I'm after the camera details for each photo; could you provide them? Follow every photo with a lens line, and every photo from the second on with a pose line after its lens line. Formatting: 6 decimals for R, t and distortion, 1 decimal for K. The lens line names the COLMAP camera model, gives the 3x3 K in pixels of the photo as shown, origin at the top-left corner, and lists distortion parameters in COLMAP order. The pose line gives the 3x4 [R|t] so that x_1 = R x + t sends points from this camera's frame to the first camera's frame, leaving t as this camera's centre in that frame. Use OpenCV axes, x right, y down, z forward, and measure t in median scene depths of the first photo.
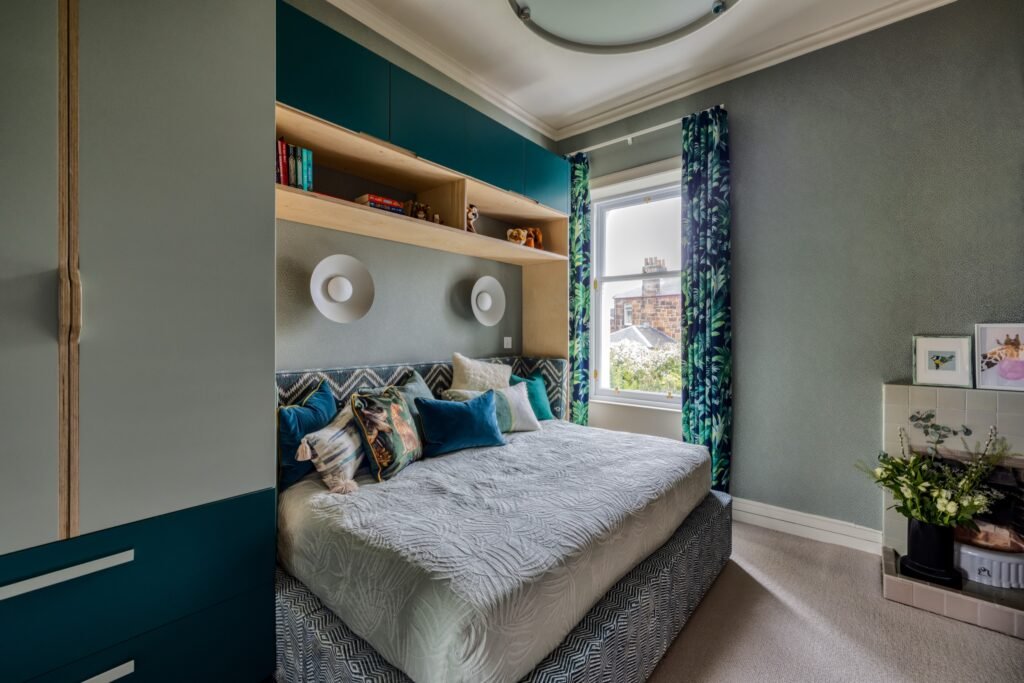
lens RADIAL K [[410.1, 0, 511.5], [0, 410.1, 335.8], [0, 0, 1]] dist [-0.001950, -0.000047]
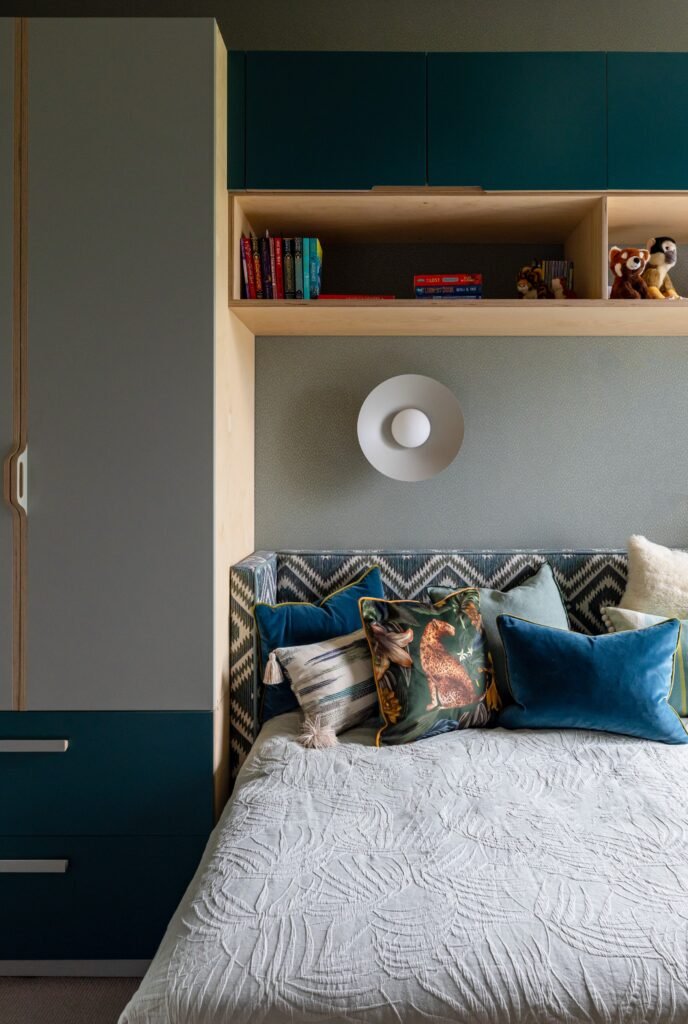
lens RADIAL K [[693.7, 0, 345.2], [0, 693.7, 475.2], [0, 0, 1]] dist [-0.008756, -0.001673]
pose [[0.676041, -0.001977, -0.736862, 0.379344], [-0.003353, 0.999978, -0.005759, -0.040807], [0.736857, 0.006364, 0.676019, 0.232287]]
